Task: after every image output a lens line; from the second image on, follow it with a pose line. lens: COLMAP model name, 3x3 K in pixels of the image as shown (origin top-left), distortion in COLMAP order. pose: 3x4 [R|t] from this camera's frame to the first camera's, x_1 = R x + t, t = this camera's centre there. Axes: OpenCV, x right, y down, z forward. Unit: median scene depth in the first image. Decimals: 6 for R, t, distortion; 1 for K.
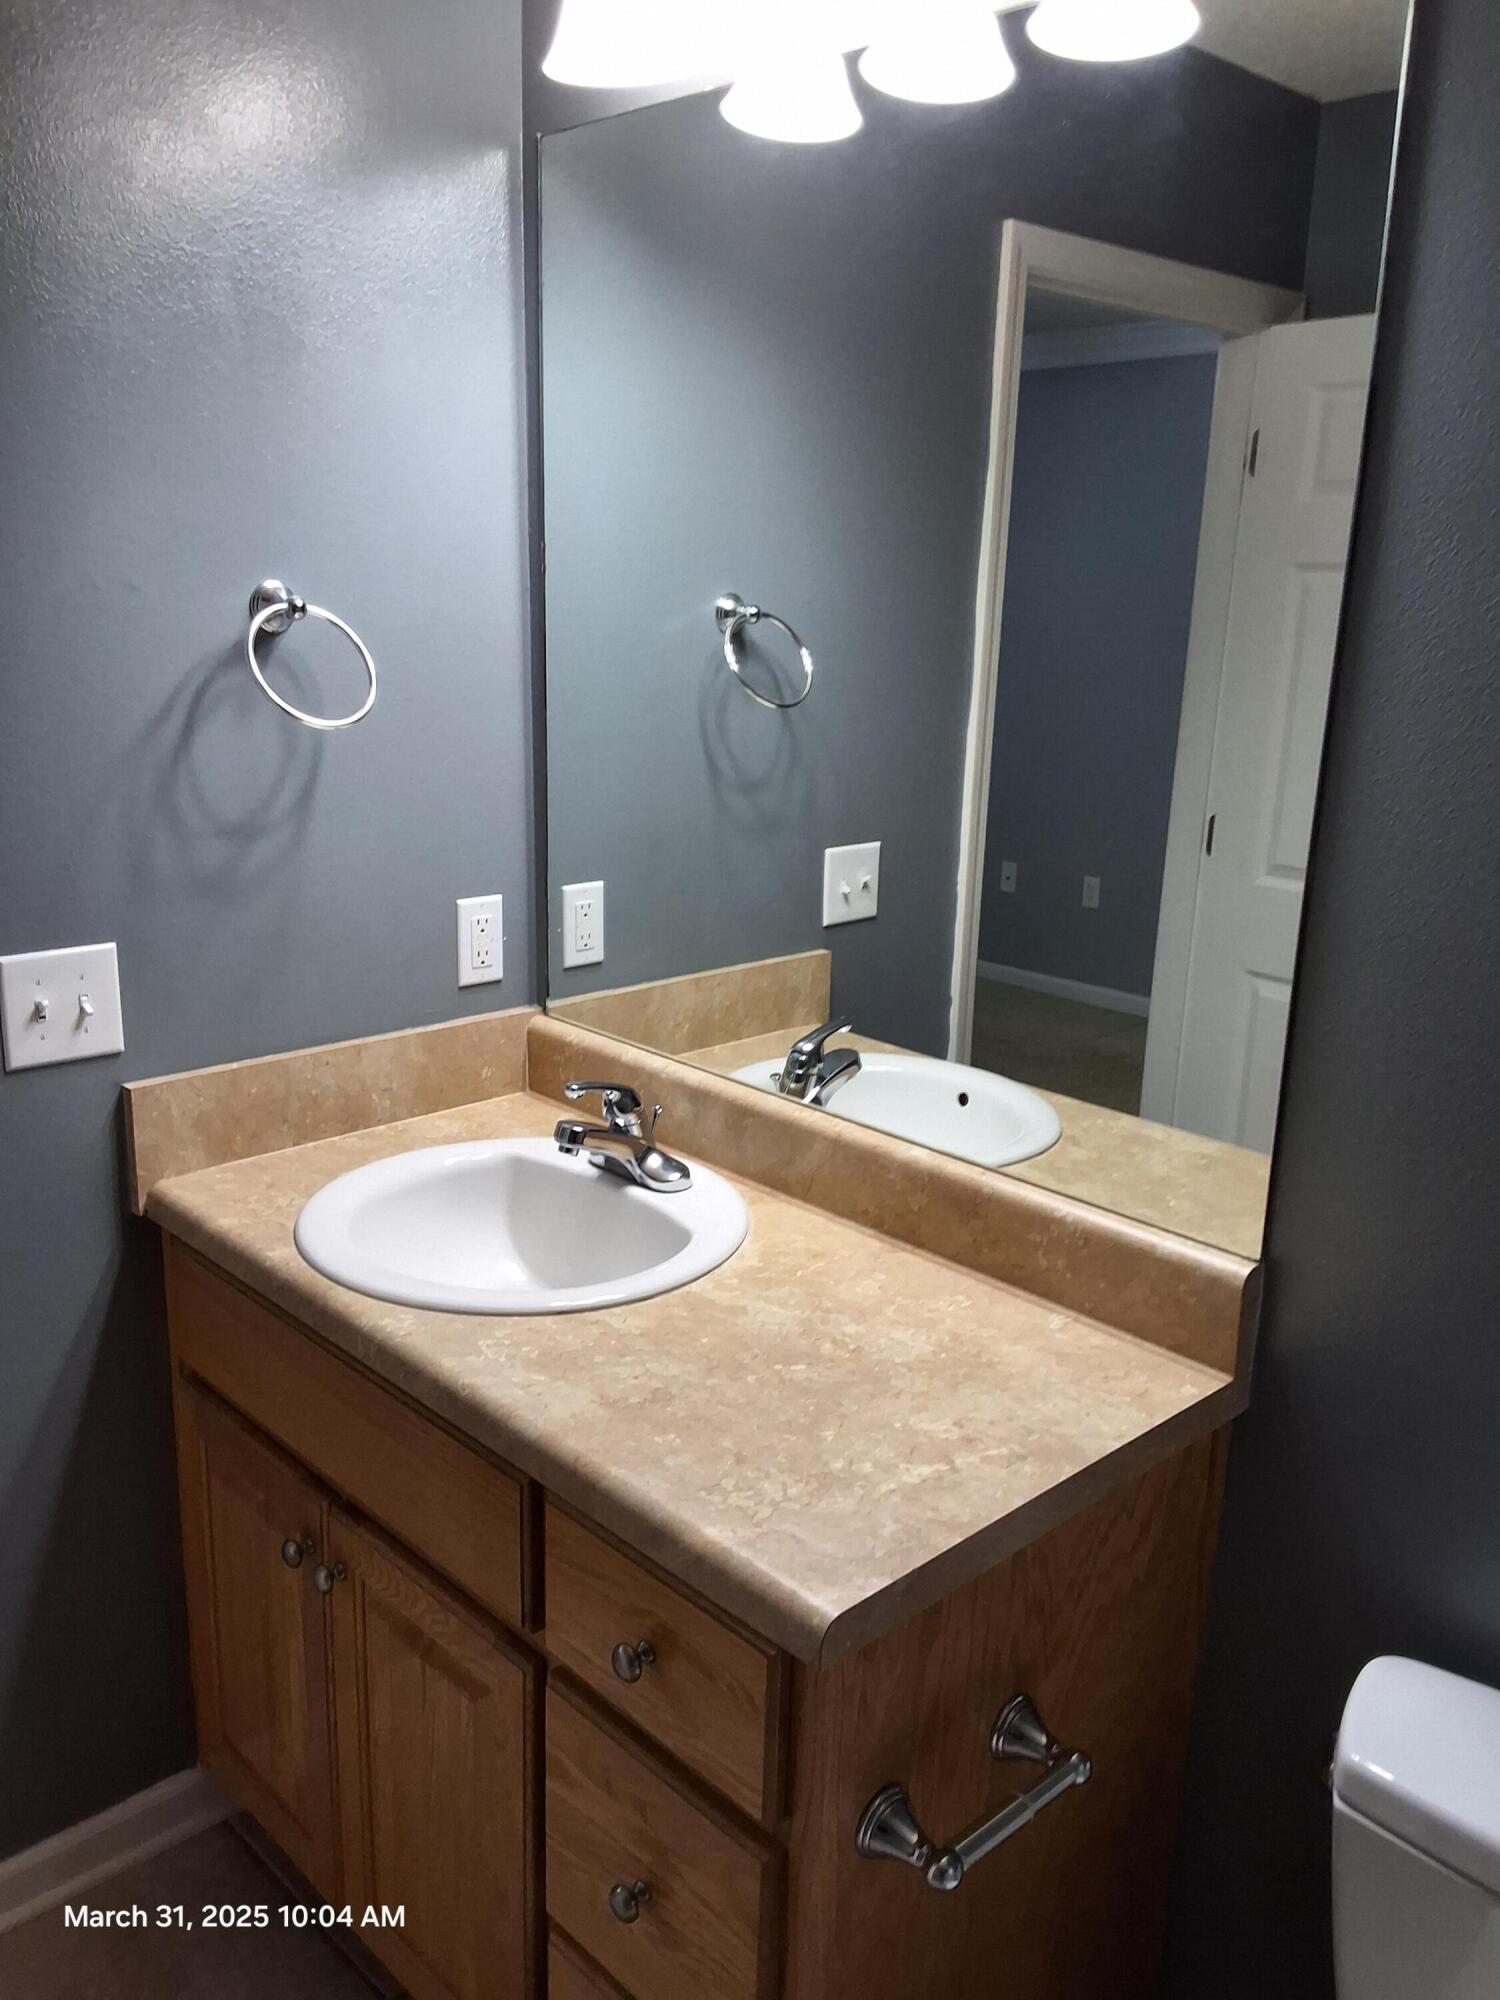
lens RADIAL K [[1619.5, 0, 771.0], [0, 1619.5, 1010.5], [0, 0, 1]] dist [0.125112, -0.229429]
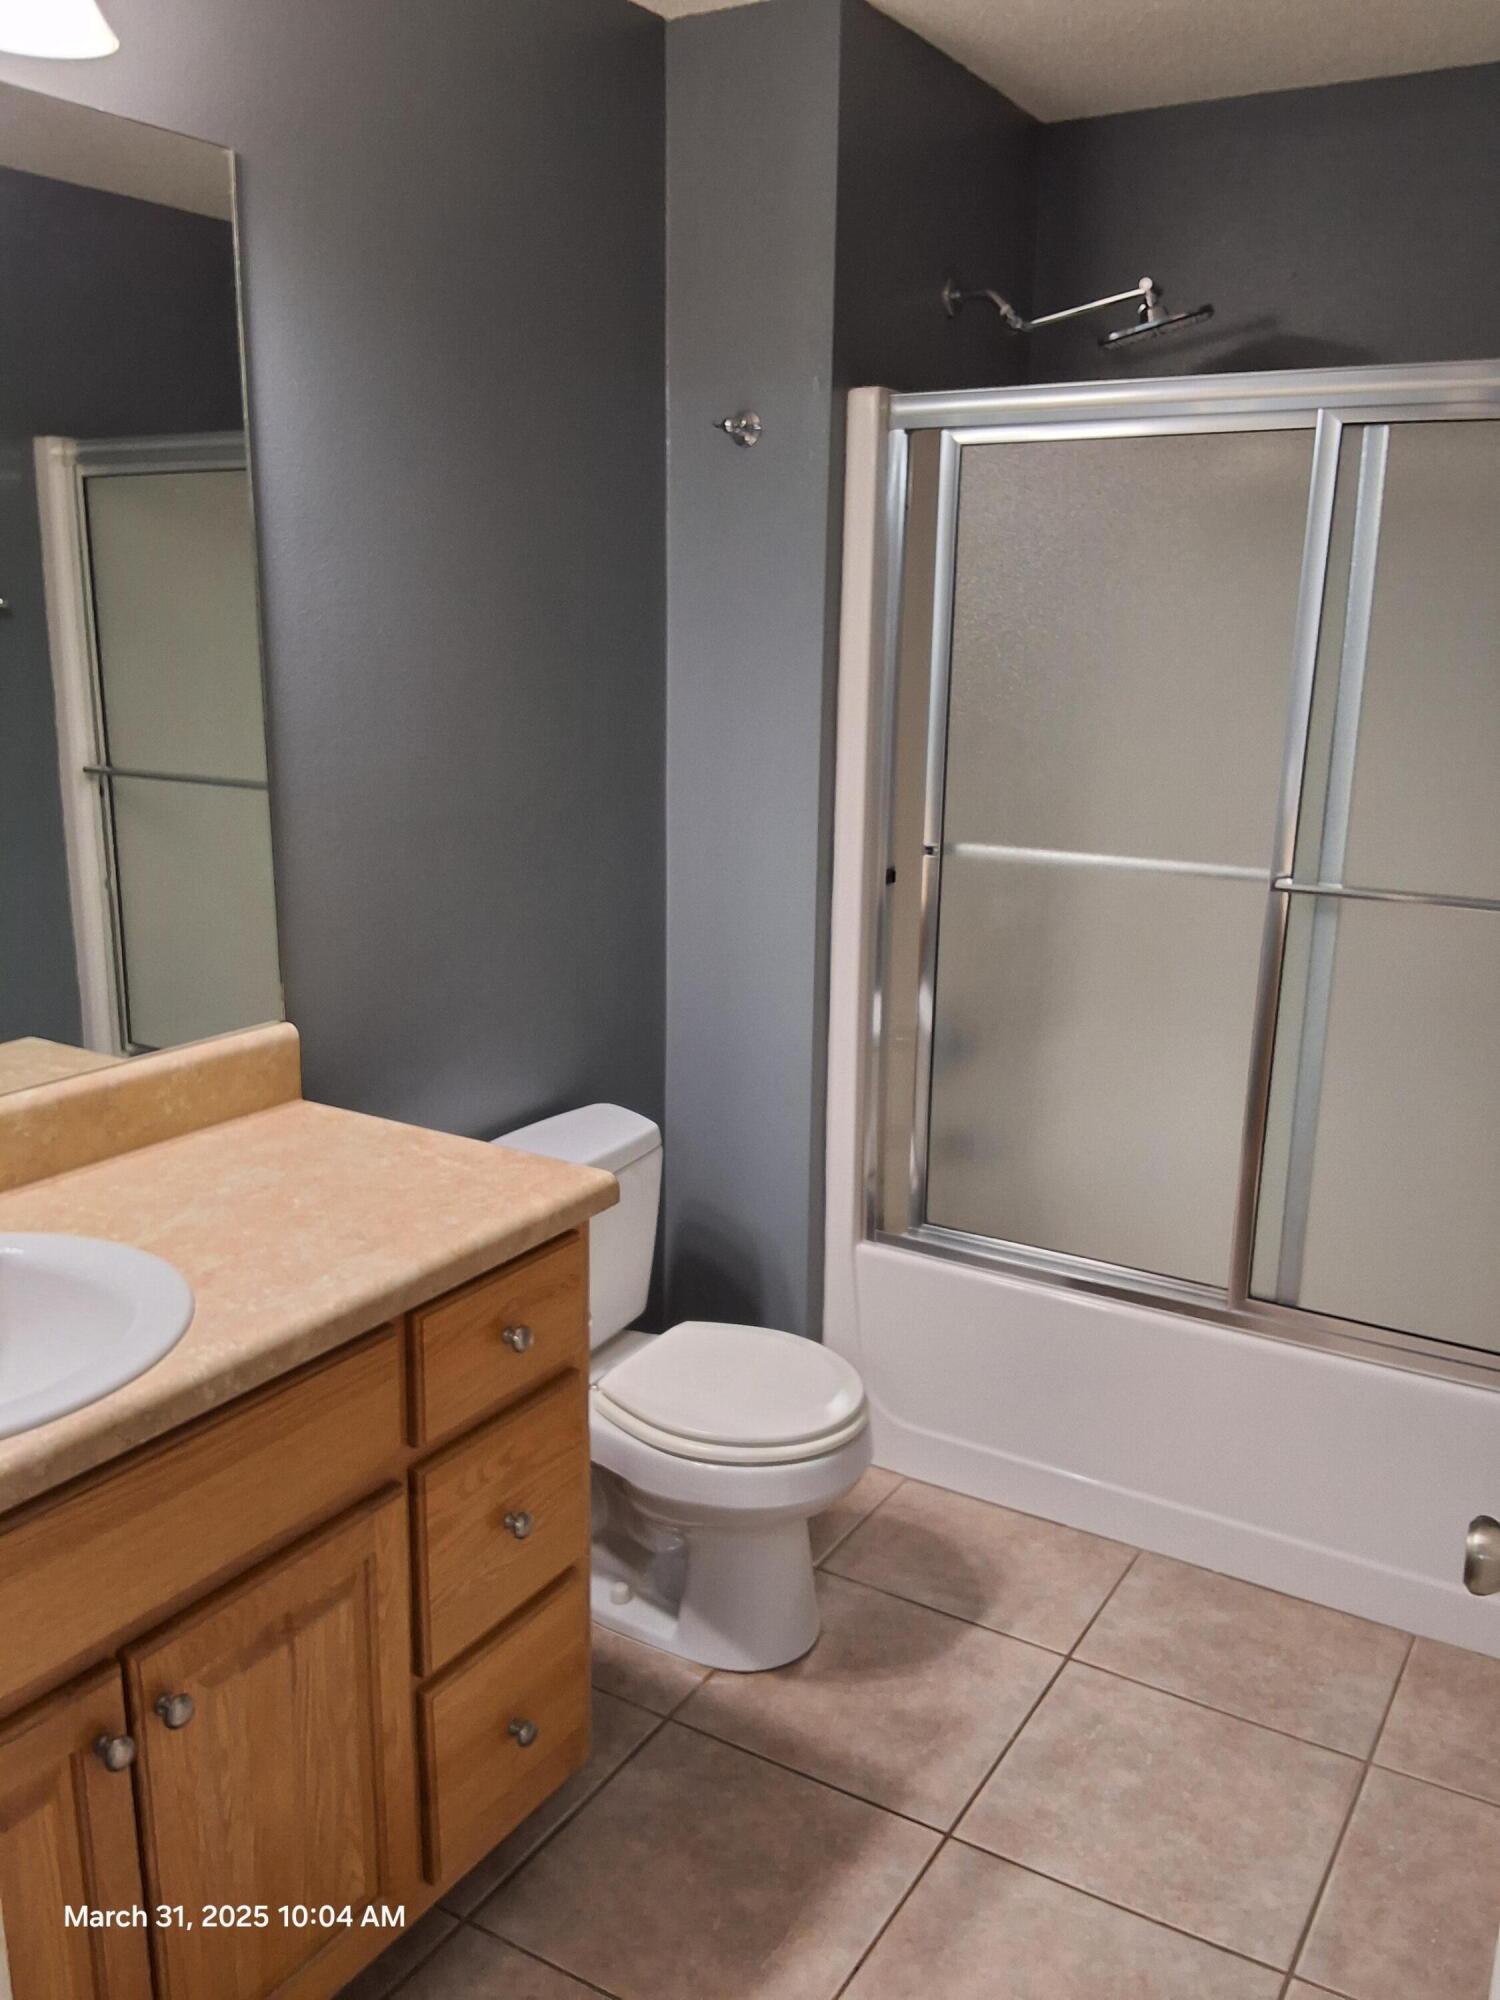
lens RADIAL K [[1619.5, 0, 771.0], [0, 1619.5, 1010.5], [0, 0, 1]] dist [0.125112, -0.229429]
pose [[-0.276815, -0.252762, 0.927084, -1.198277], [0.222467, 0.921716, 0.317724, -0.230362], [-0.934816, 0.294197, -0.198914, 0.861566]]
